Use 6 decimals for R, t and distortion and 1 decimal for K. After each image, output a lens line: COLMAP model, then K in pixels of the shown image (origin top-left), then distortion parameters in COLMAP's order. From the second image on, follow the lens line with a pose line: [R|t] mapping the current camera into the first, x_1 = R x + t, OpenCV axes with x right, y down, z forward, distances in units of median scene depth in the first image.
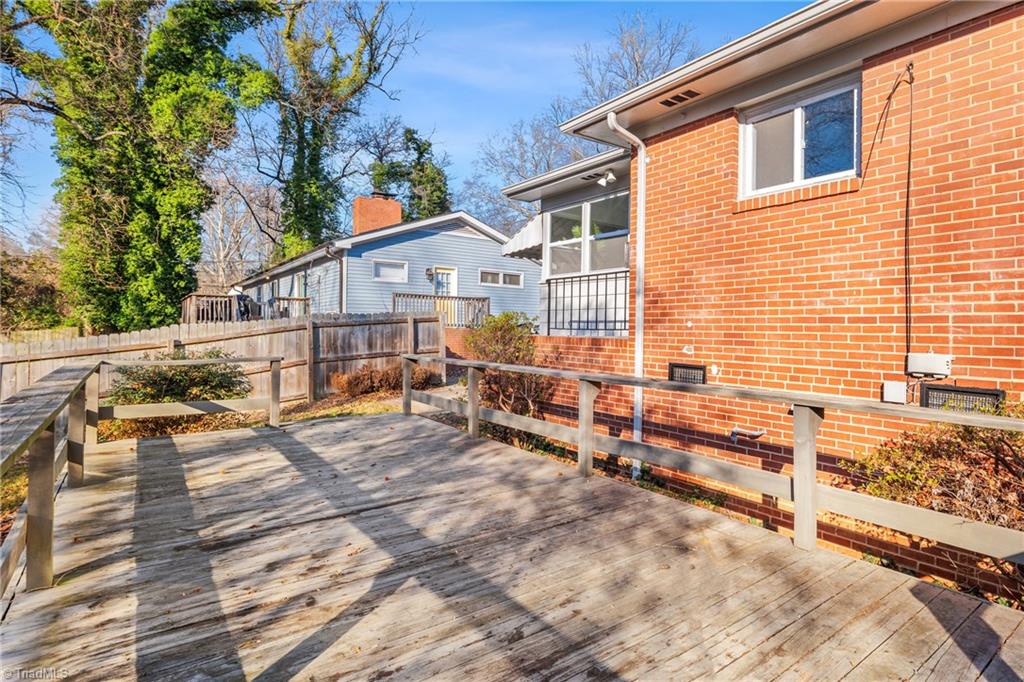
lens RADIAL K [[527.2, 0, 509.1], [0, 527.2, 328.5], [0, 0, 1]] dist [-0.002709, -0.000357]
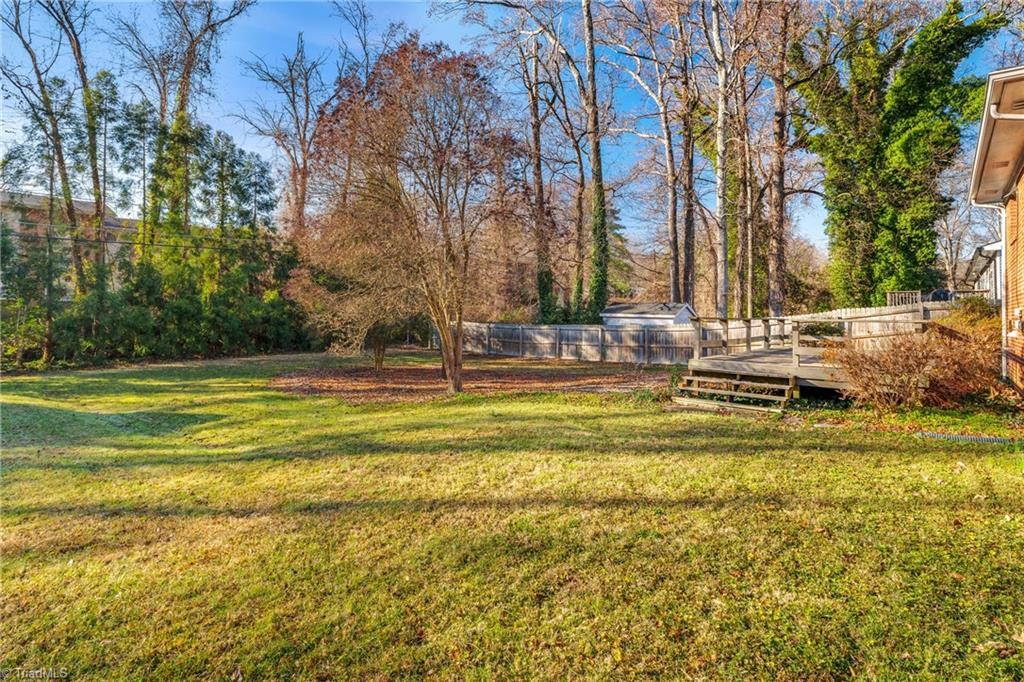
lens RADIAL K [[527.2, 0, 490.6], [0, 527.2, 295.9], [0, 0, 1]] dist [-0.002709, -0.000357]
pose [[0.236384, -0.044762, -0.970628, 2.378329], [-0.011044, 0.998750, -0.048748, 0.129074], [0.971597, 0.022243, 0.235594, -1.845130]]
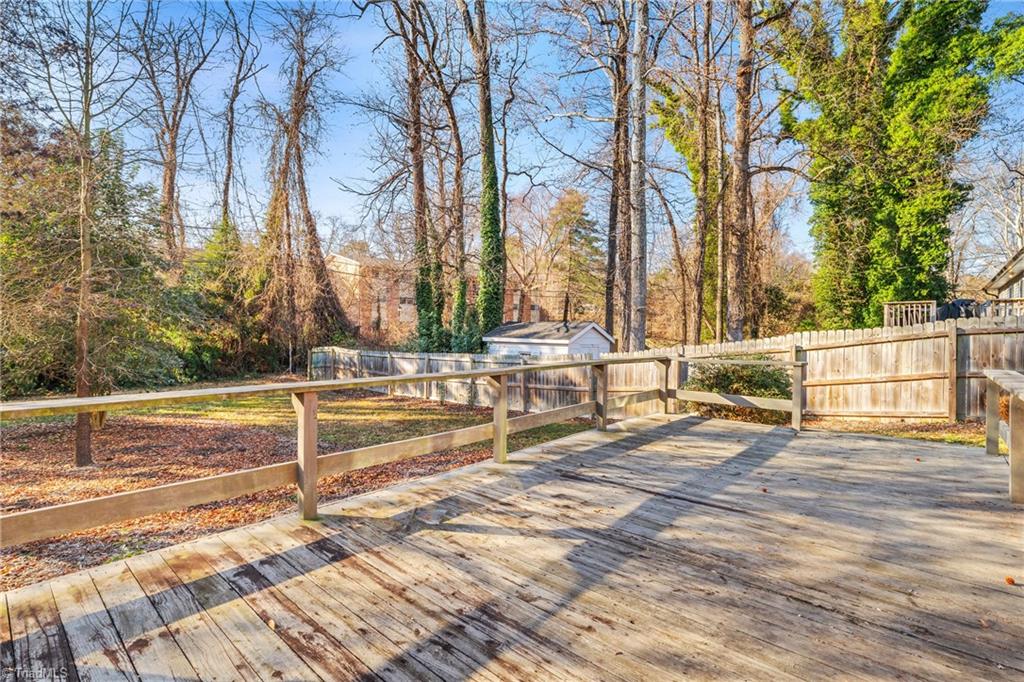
lens RADIAL K [[475.6, 0, 512.6], [0, 475.6, 341.2], [0, 0, 1]] dist [-0.000135, -0.001340]
pose [[0.221347, 0.008535, -0.975158, 0.535607], [-0.002924, 0.999963, 0.008088, 0.010860], [0.975191, 0.001061, 0.221364, 0.394765]]
